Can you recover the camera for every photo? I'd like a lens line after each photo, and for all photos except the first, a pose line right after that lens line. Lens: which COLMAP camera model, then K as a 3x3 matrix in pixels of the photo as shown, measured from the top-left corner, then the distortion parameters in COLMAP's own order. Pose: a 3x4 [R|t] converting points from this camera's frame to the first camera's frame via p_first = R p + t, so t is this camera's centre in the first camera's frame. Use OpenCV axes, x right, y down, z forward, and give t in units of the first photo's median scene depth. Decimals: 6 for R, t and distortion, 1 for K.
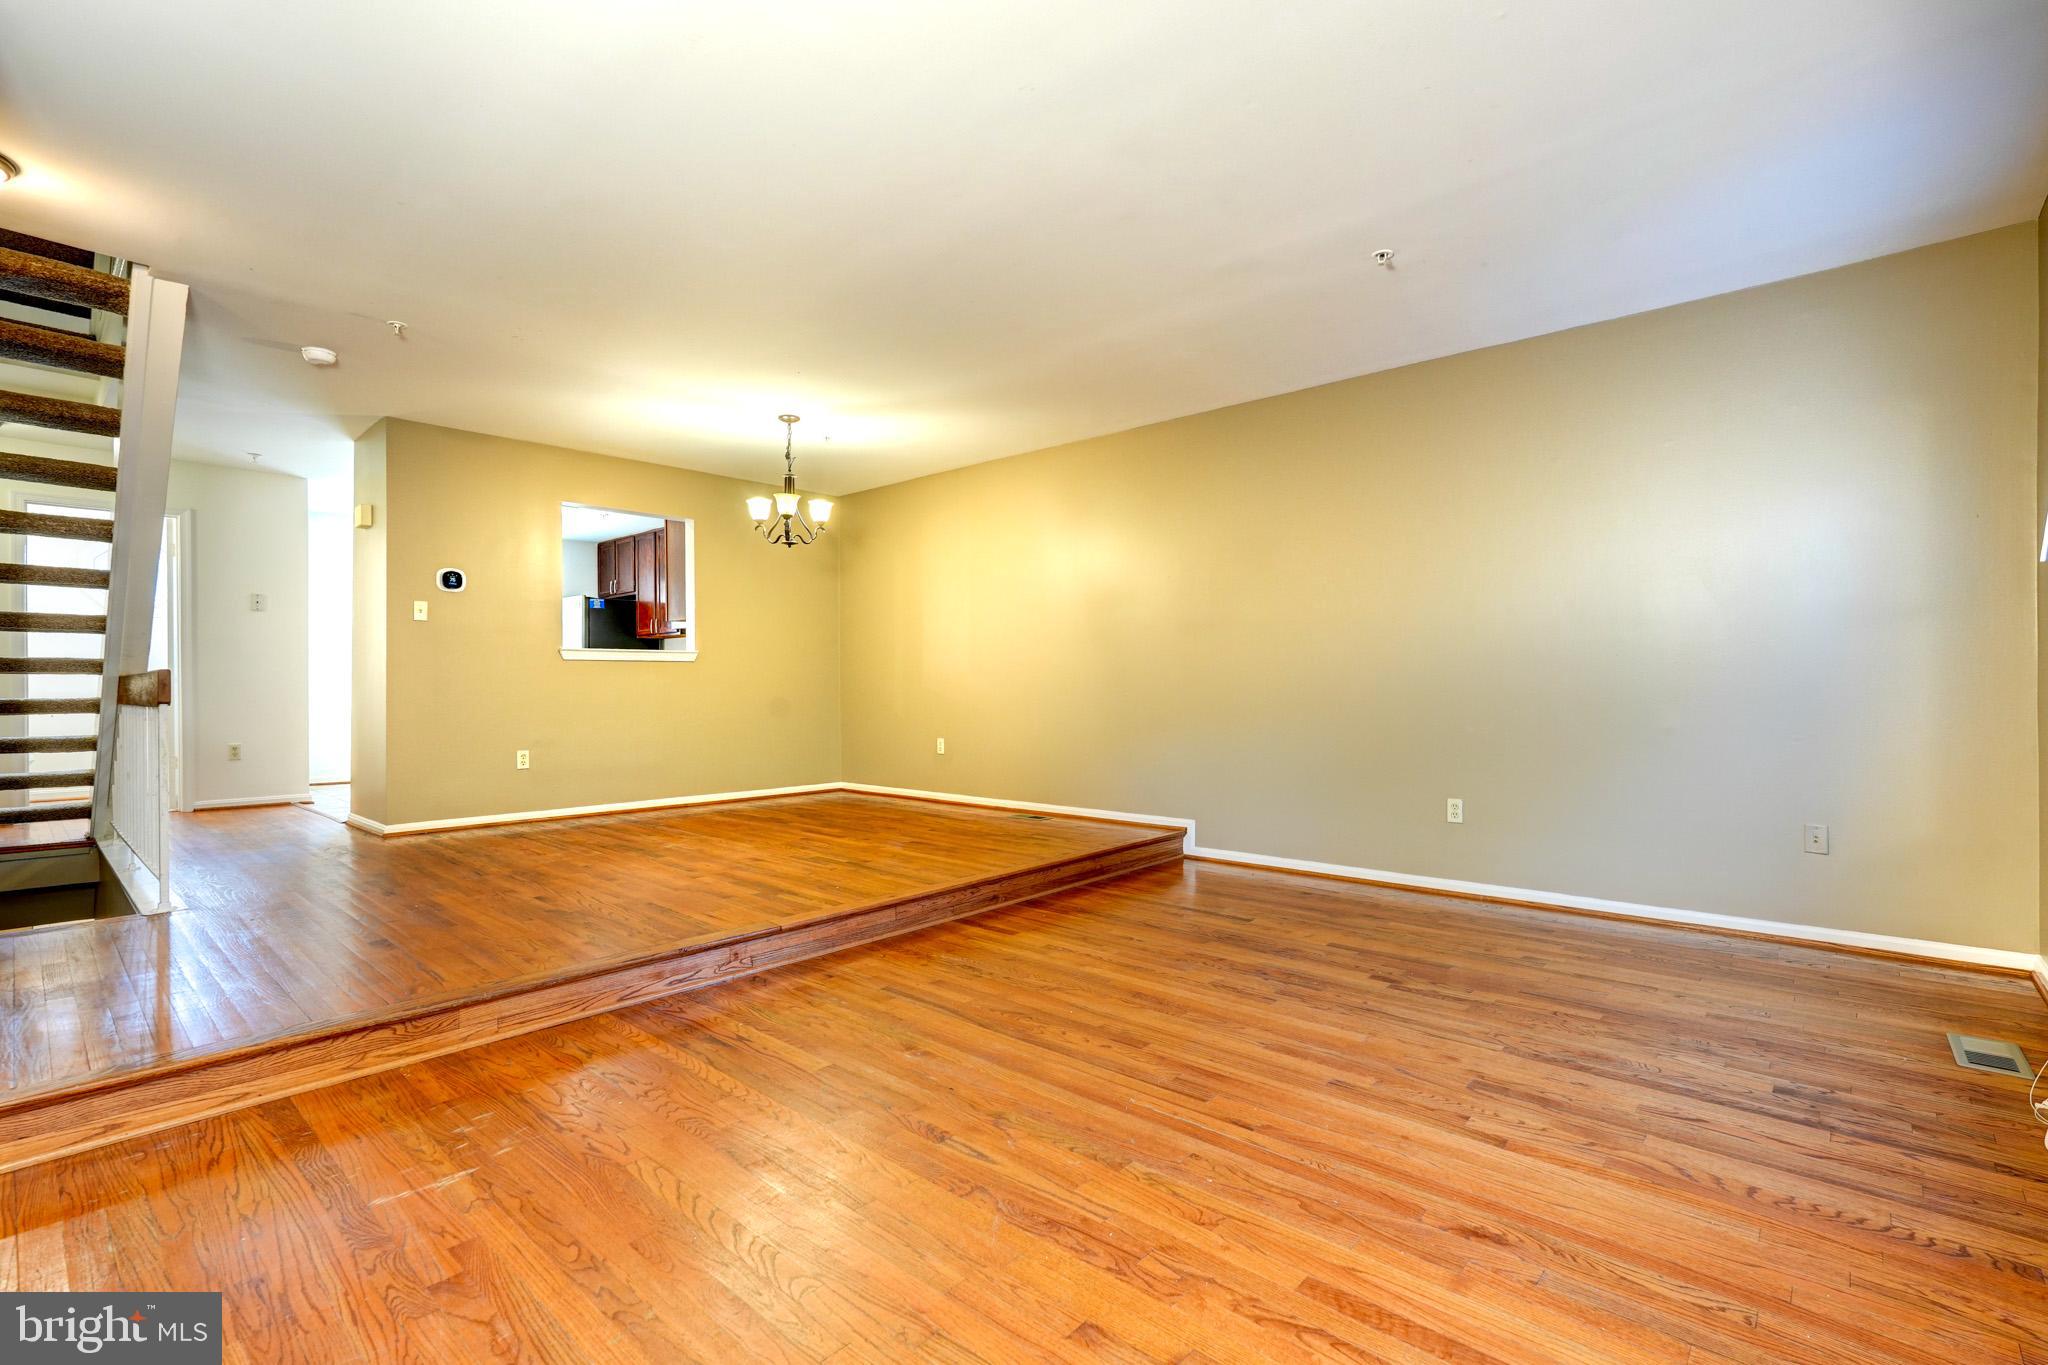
lens RADIAL K [[901.4, 0, 1024.0], [0, 901.4, 682.5], [0, 0, 1]] dist [-0.014908, 0.009153]
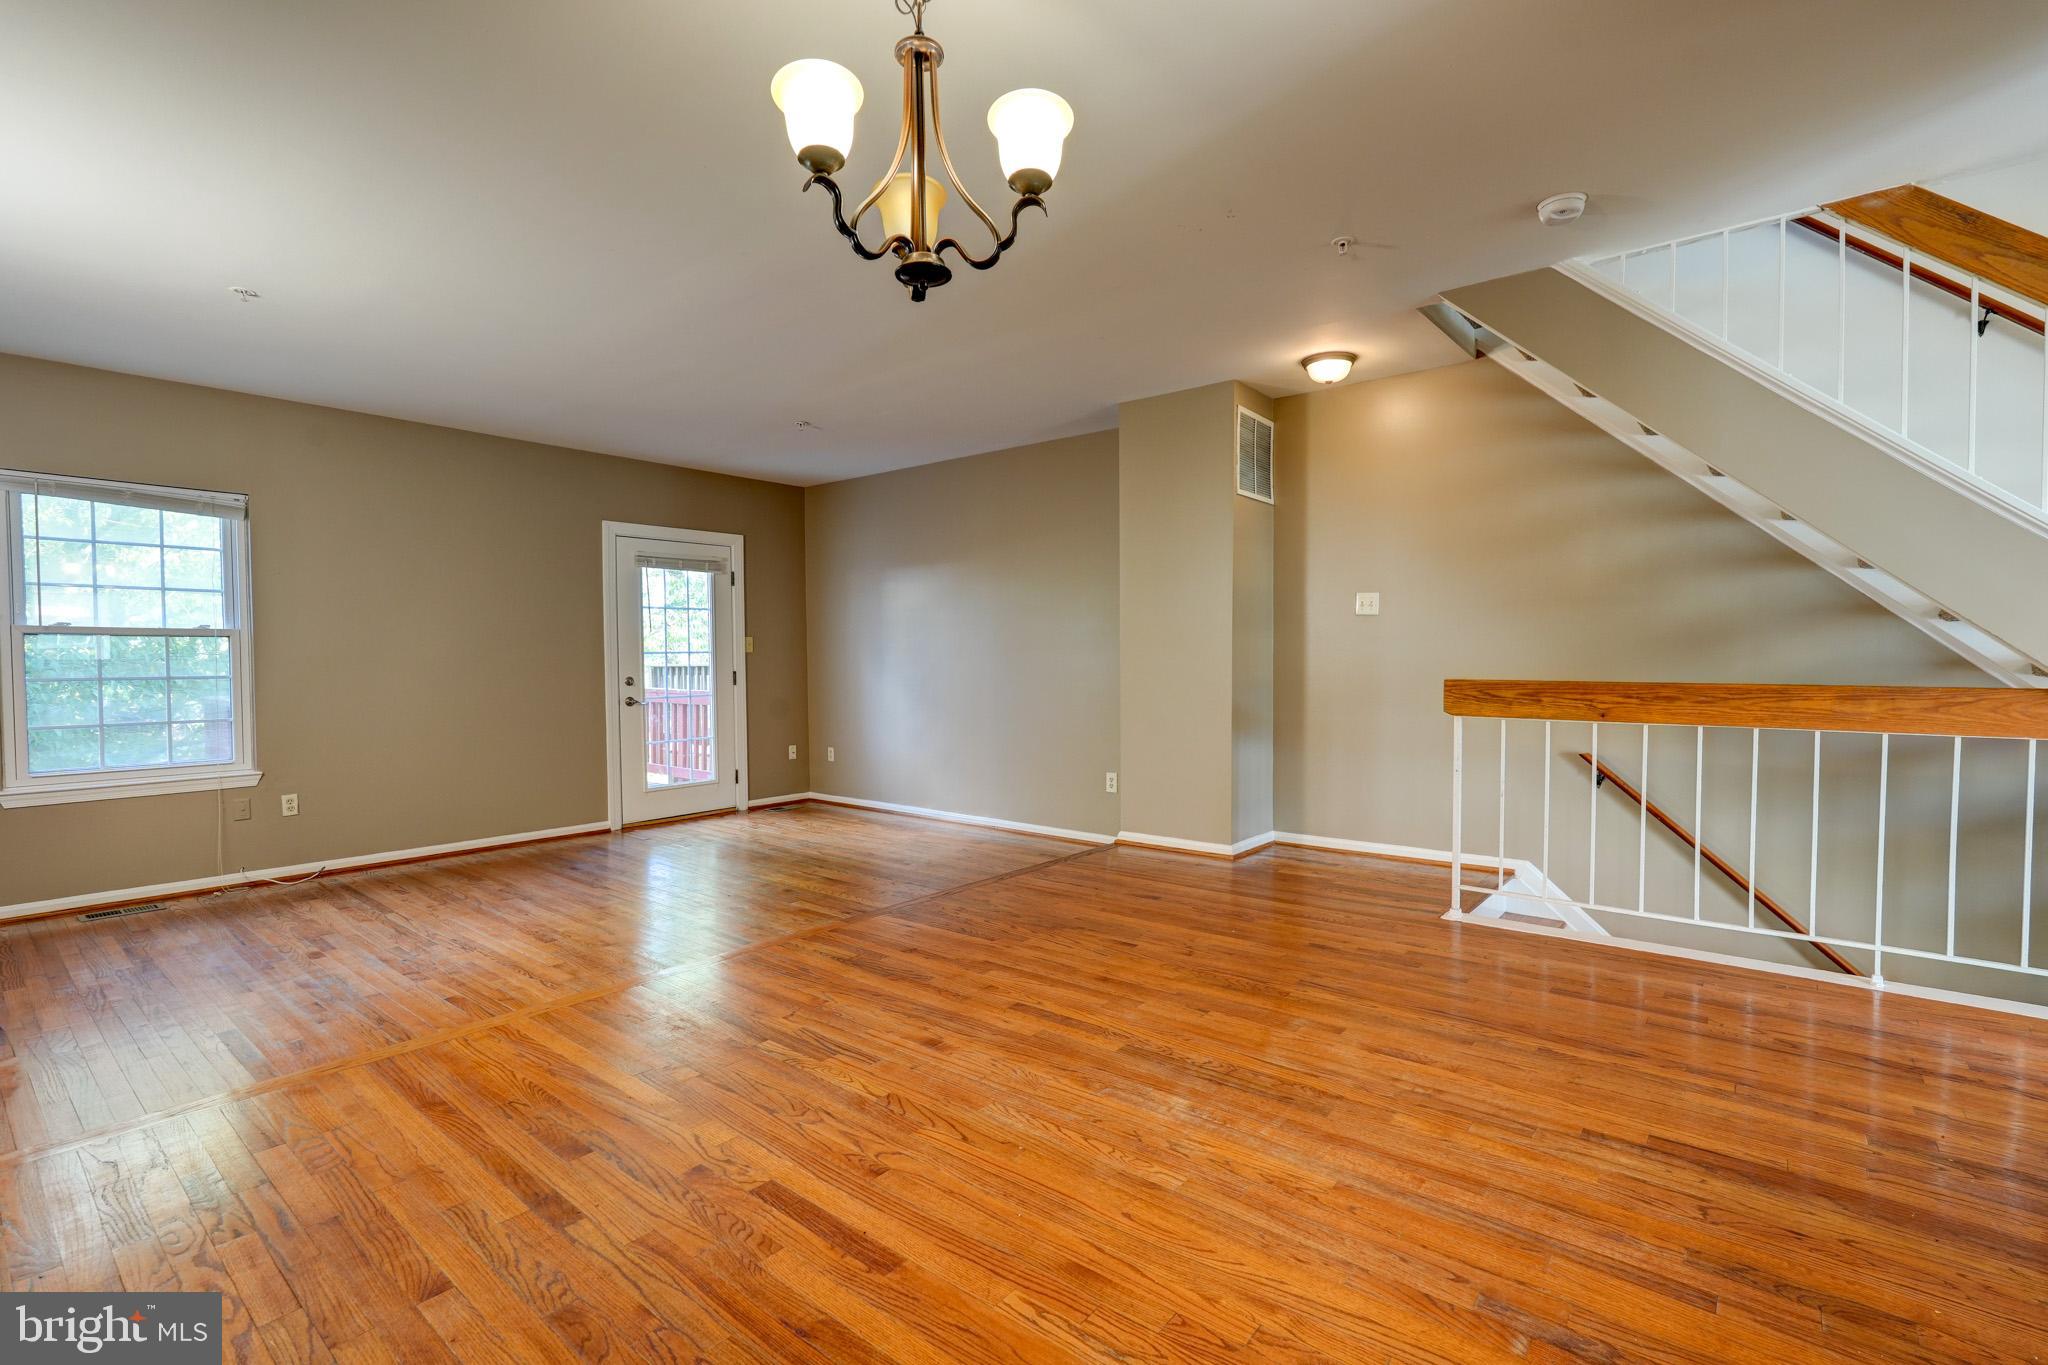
lens RADIAL K [[916.4, 0, 1024.0], [0, 916.4, 682.5], [0, 0, 1]] dist [-0.016260, 0.010003]
pose [[-0.999180, 0.010021, -0.039223, -0.348392], [0.009272, 0.999772, 0.019230, -0.031306], [0.039407, 0.018850, -0.999045, 1.599234]]
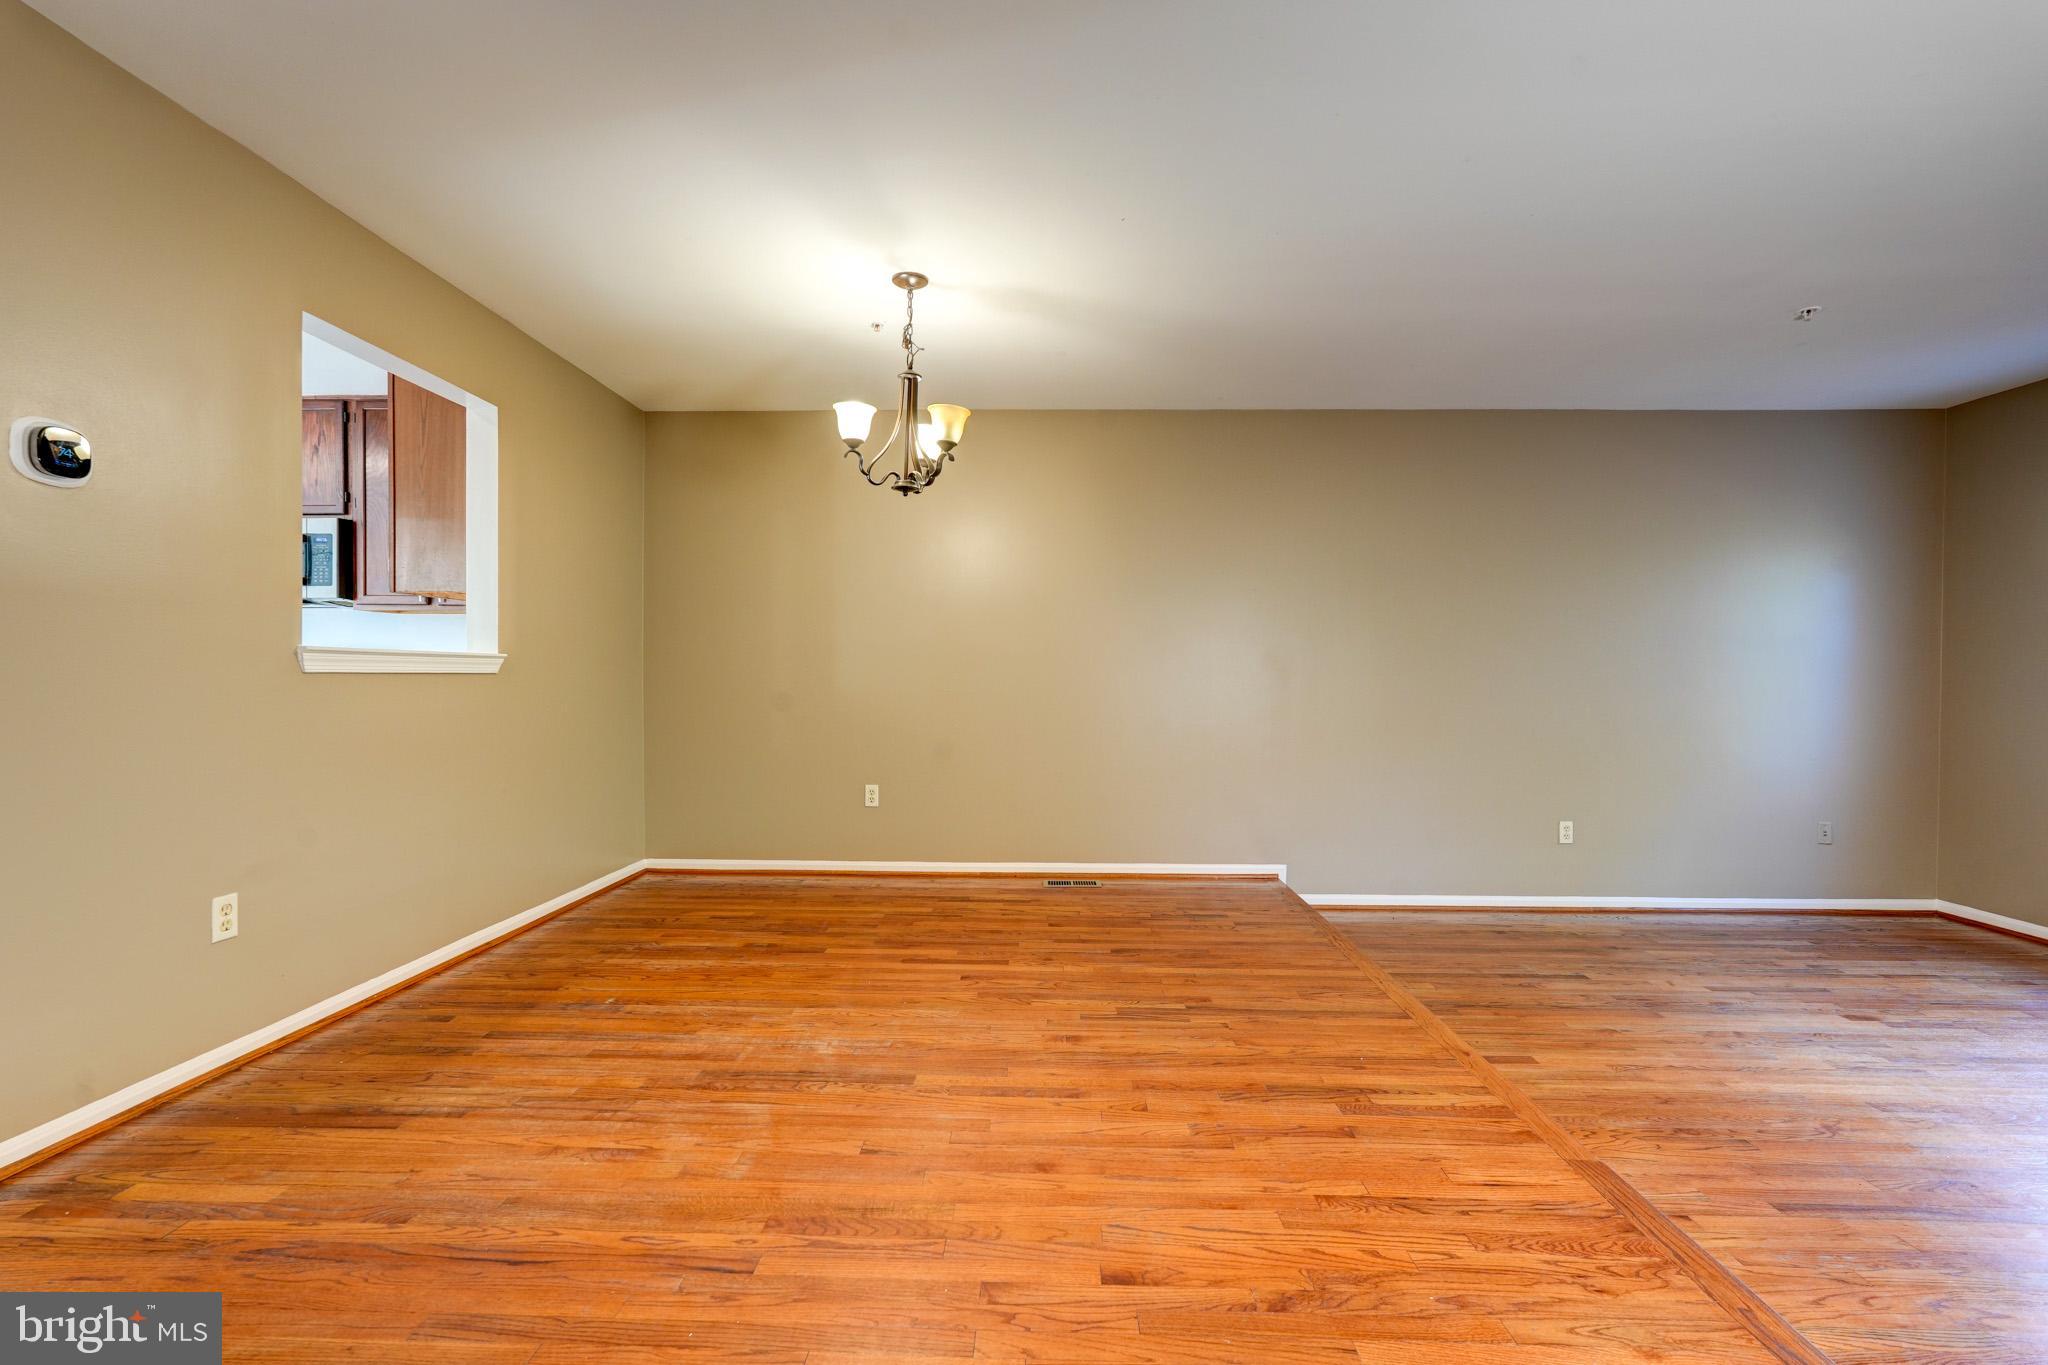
lens RADIAL K [[901.4, 0, 1024.0], [0, 901.4, 682.5], [0, 0, 1]] dist [-0.014908, 0.009153]
pose [[0.761225, 0.004180, 0.648475, -0.724971], [-0.013246, 0.999871, 0.009104, -0.039451], [-0.648353, -0.015520, 0.761182, 0.604524]]
